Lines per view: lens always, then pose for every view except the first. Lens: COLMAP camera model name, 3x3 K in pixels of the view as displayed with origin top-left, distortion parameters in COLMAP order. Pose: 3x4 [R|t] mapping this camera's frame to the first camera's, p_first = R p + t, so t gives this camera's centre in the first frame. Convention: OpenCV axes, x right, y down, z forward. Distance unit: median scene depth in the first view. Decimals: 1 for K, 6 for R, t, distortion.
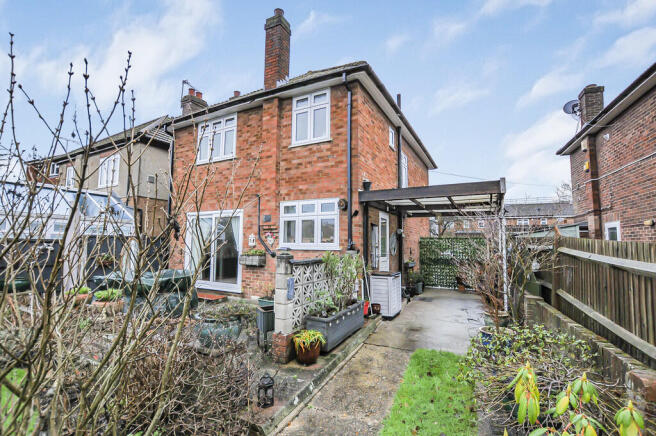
lens RADIAL K [[280.9, 0, 328.0], [0, 280.9, 218.0], [0, 0, 1]] dist [-0.001338, -0.000118]
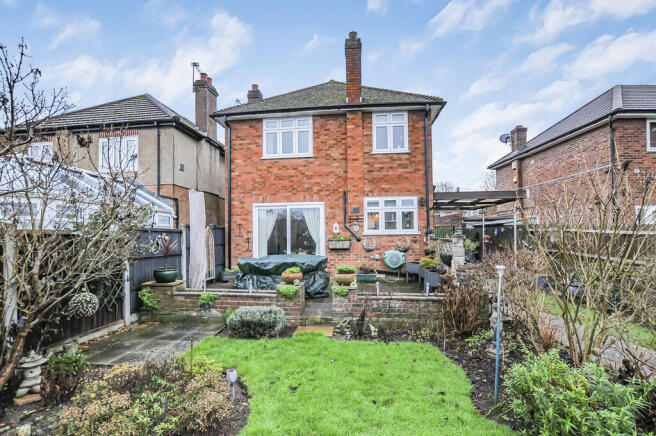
lens RADIAL K [[278.9, 0, 328.2], [0, 278.9, 225.6], [0, 0, 1]] dist [0.000071, 0.000046]
pose [[0.936808, -0.002910, 0.349831, -0.753090], [-0.016957, 0.998412, 0.053714, 0.004730], [-0.349432, -0.056252, 0.935272, -0.110043]]
